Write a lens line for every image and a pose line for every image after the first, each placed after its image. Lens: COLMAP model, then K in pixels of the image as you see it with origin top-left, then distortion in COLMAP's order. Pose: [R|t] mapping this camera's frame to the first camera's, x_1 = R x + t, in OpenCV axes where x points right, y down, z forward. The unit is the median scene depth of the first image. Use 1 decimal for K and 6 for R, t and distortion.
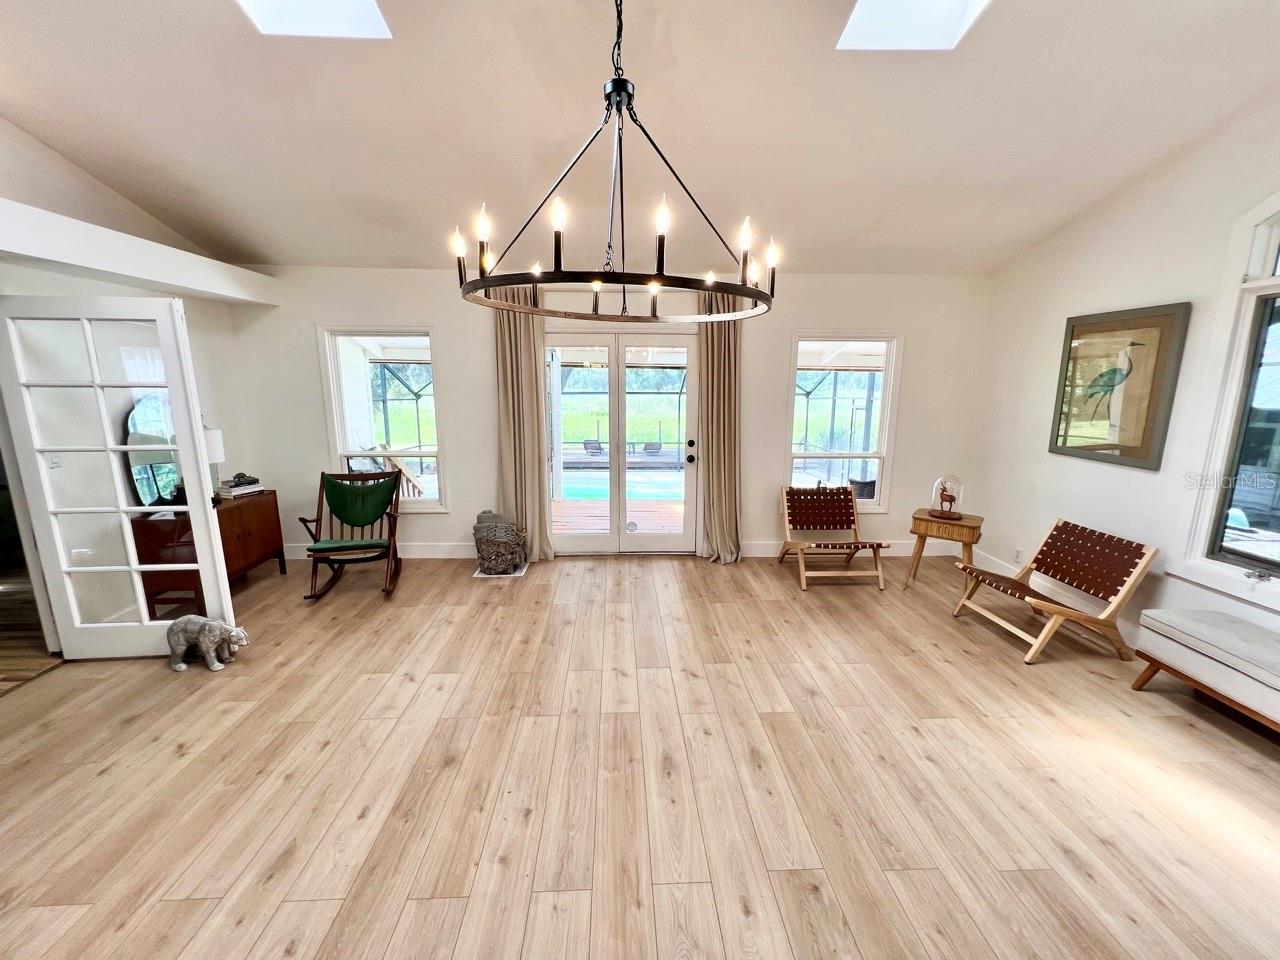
lens RADIAL K [[511.0, 0, 643.6], [0, 511.0, 485.2], [0, 0, 1]] dist [-0.004091, -0.000006]
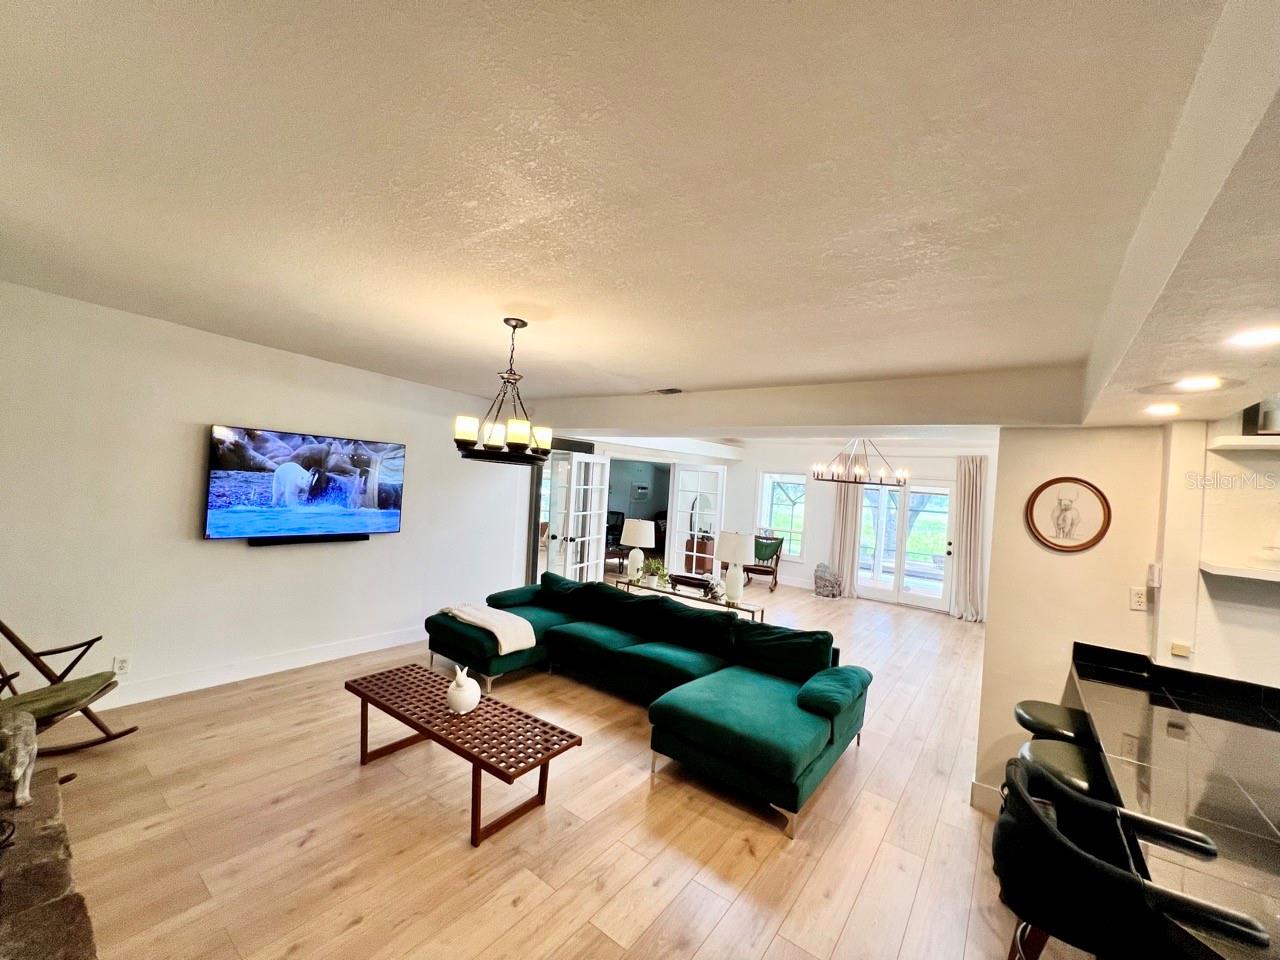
lens RADIAL K [[511.0, 0, 642.0], [0, 511.0, 477.0], [0, 0, 1]] dist [-0.004091, -0.000006]
pose [[0.764711, 0.043788, -0.642884, 0.489085], [-0.188579, 0.969216, -0.158300, 0.202732], [0.616161, 0.242288, 0.749427, -1.166488]]
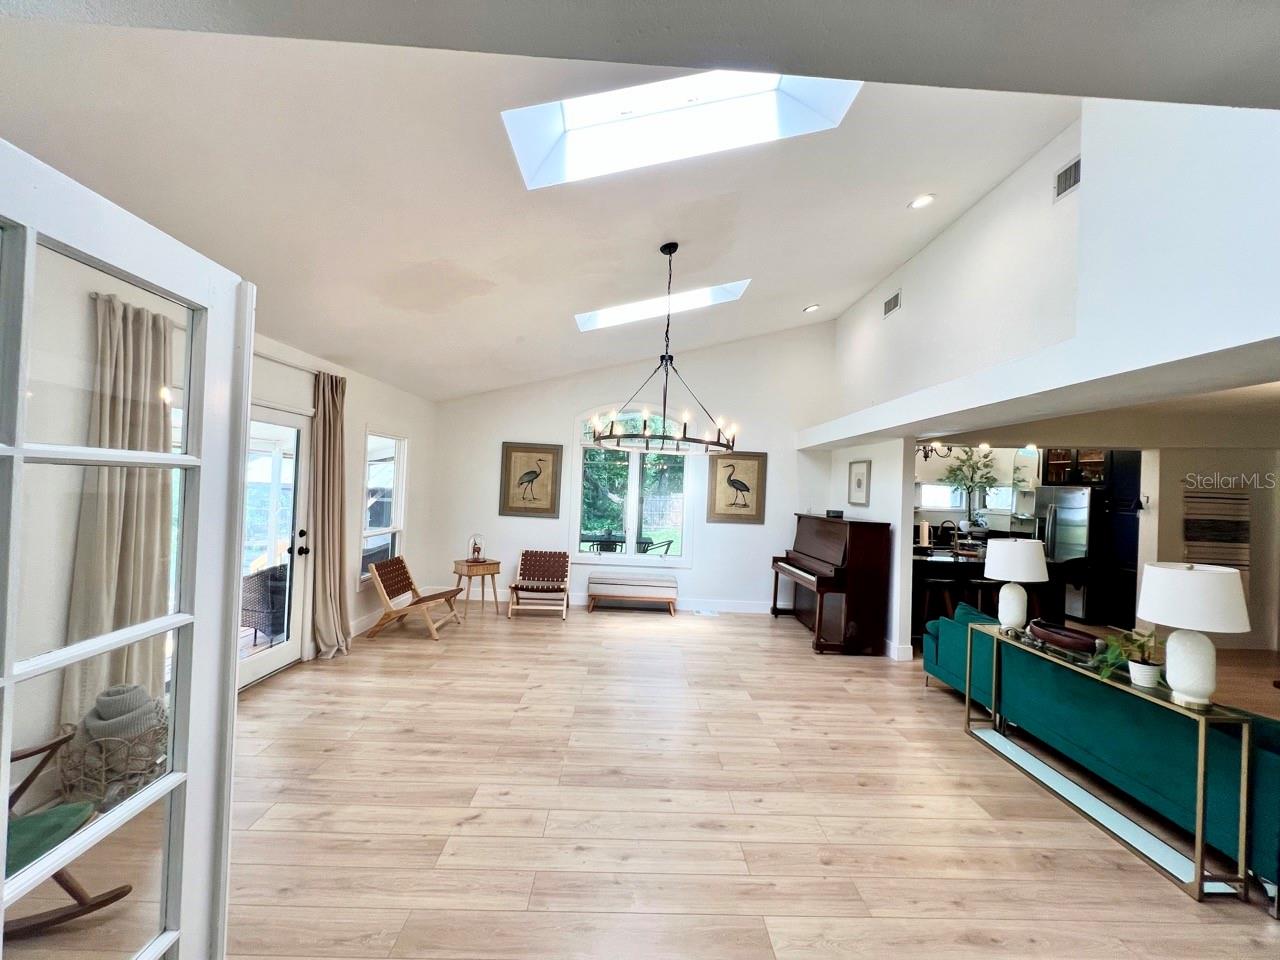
lens RADIAL K [[511.0, 0, 639.7], [0, 511.0, 482.1], [0, 0, 1]] dist [-0.004091, -0.000006]
pose [[0.035286, 0.003763, 0.999370, -0.991213], [0.154242, 0.987991, -0.009166, -0.091366], [-0.987403, 0.154469, 0.034282, 0.469975]]
